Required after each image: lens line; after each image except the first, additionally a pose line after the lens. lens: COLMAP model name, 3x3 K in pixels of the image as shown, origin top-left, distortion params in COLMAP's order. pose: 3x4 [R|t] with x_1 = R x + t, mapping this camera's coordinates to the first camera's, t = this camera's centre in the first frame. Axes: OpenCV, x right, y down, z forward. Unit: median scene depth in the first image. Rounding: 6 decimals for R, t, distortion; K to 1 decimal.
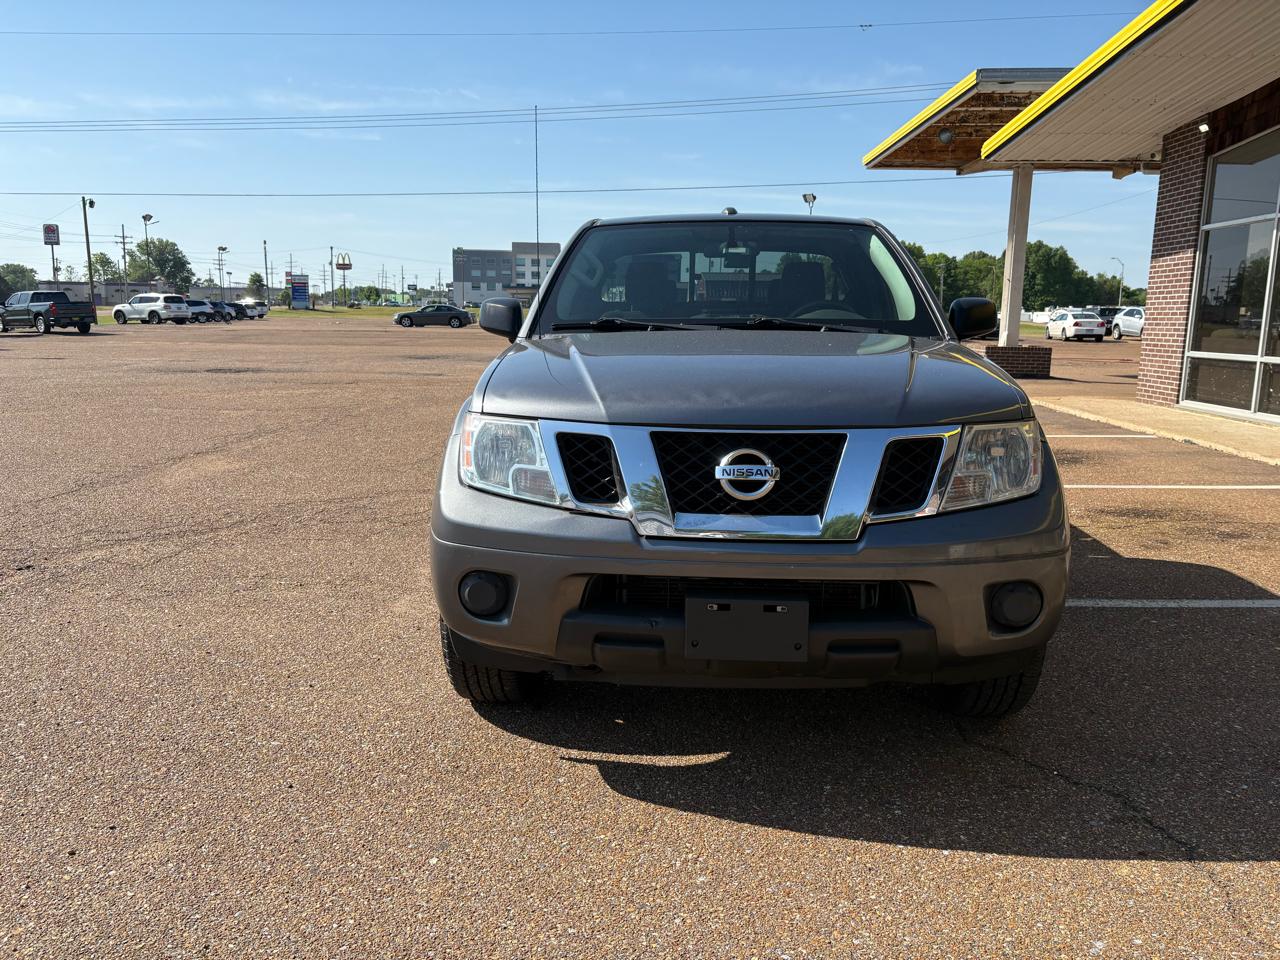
lens RADIAL K [[964.2, 0, 641.8], [0, 964.2, 488.3], [0, 0, 1]] dist [0.048677, -0.062688]
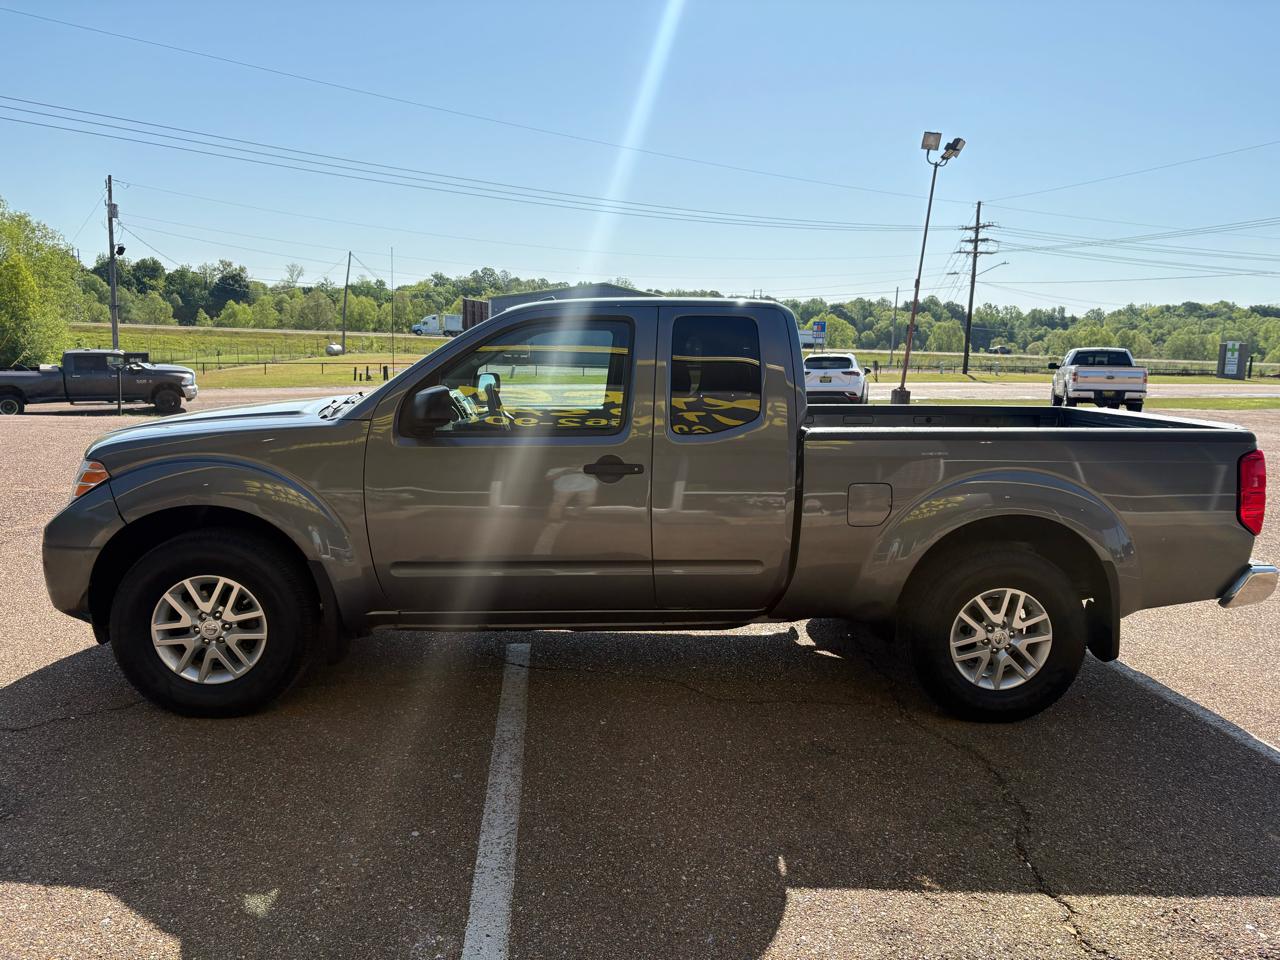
lens RADIAL K [[964.2, 0, 645.6], [0, 964.2, 477.8], [0, 0, 1]] dist [0.048677, -0.062688]
pose [[0.132897, 0.132389, -0.982248, 1.151224], [-0.210178, 0.972264, 0.102607, -0.218766], [0.968588, 0.192811, 0.157036, 0.936274]]
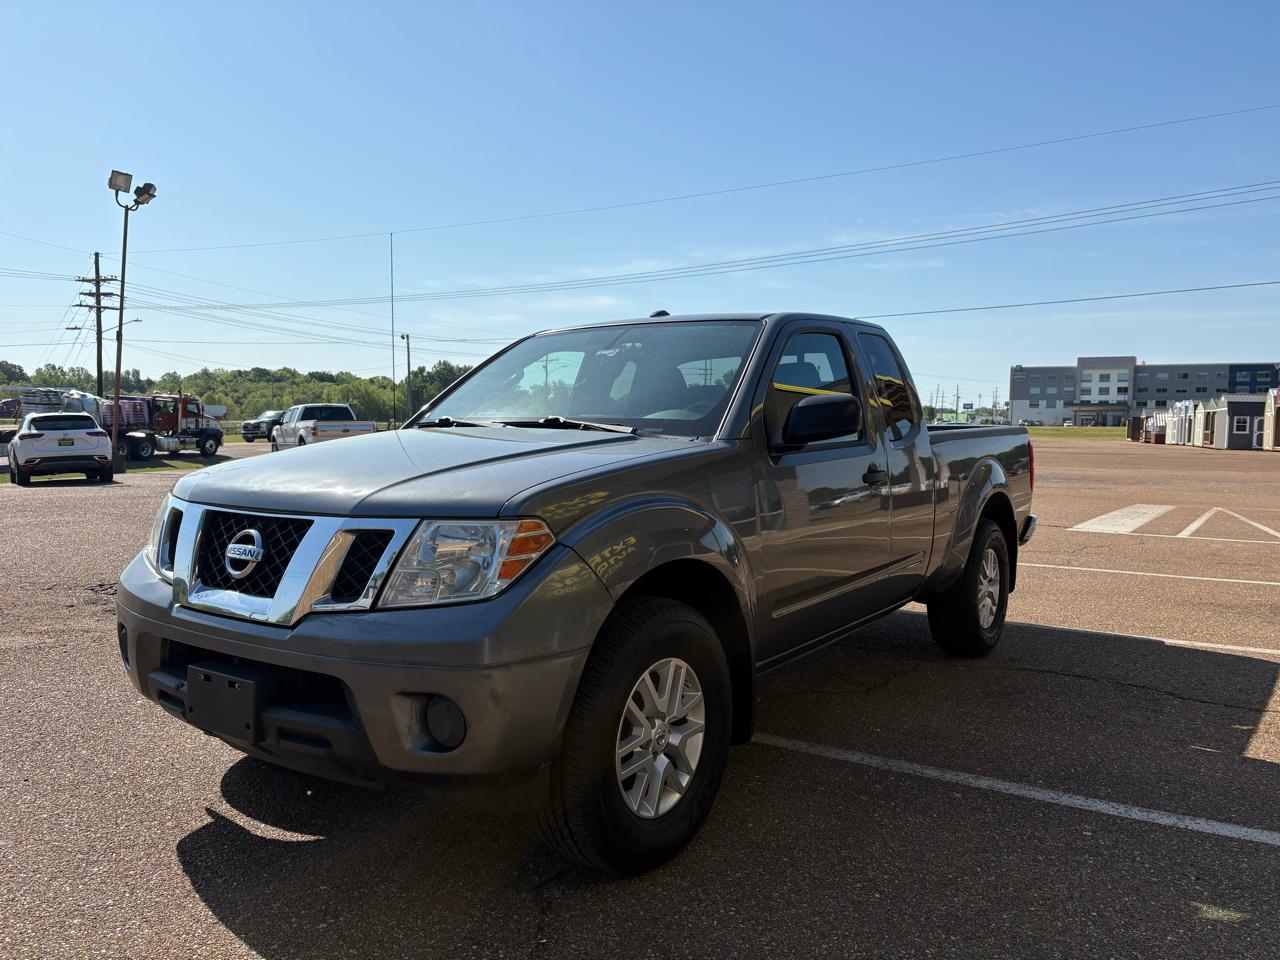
lens RADIAL K [[964.2, 0, 640.7], [0, 964.2, 485.7], [0, 0, 1]] dist [0.048677, -0.062688]
pose [[0.849185, 0.031046, -0.527183, 0.578059], [-0.095895, 0.990739, -0.096123, -0.015445], [0.519317, 0.132180, 0.844298, 0.176295]]
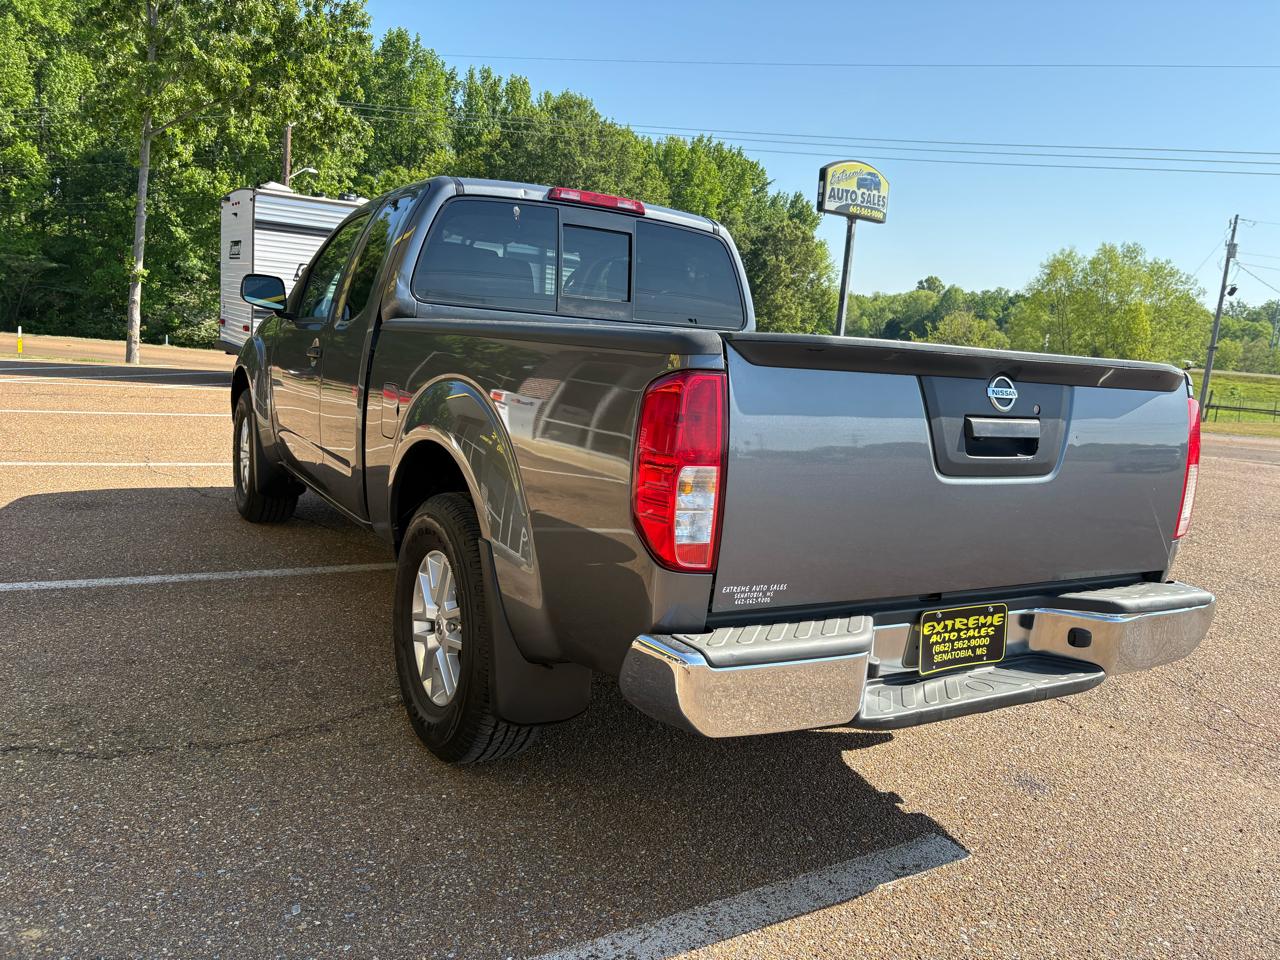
lens RADIAL K [[964.2, 0, 637.2], [0, 964.2, 474.9], [0, 0, 1]] dist [0.048677, -0.062688]
pose [[-0.832971, 0.008322, -0.553254, 0.539821], [-0.183684, 0.939025, 0.290676, -0.345719], [0.521938, 0.343748, -0.780652, 1.971606]]
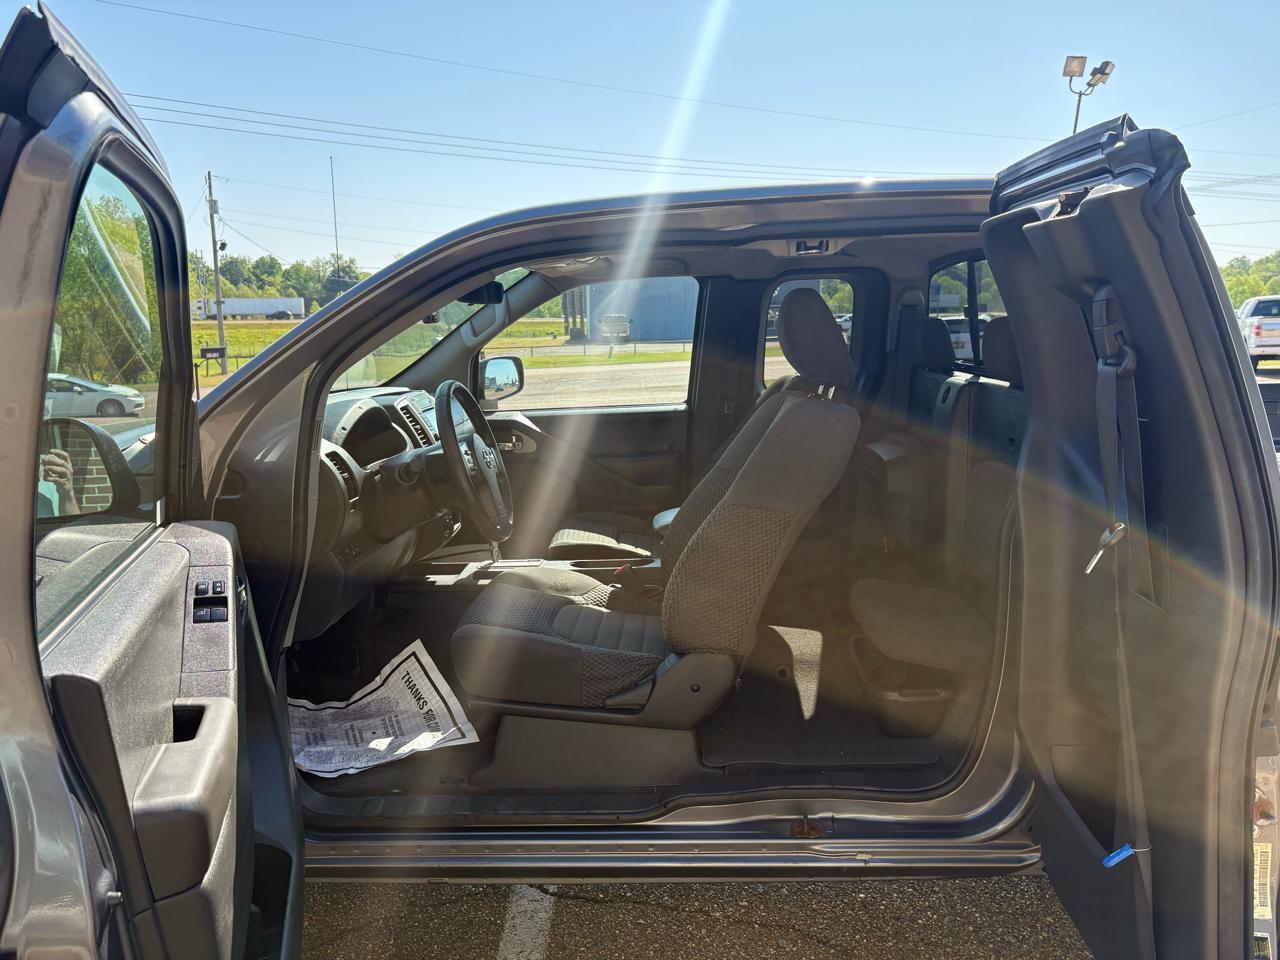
lens RADIAL K [[964.2, 0, 629.4], [0, 964.2, 488.1], [0, 0, 1]] dist [0.048677, -0.062688]
pose [[0.012034, 0.164717, -0.986267, 0.664641], [-0.169549, 0.972392, 0.160331, -0.219883], [0.985448, 0.165291, 0.039630, 0.997728]]
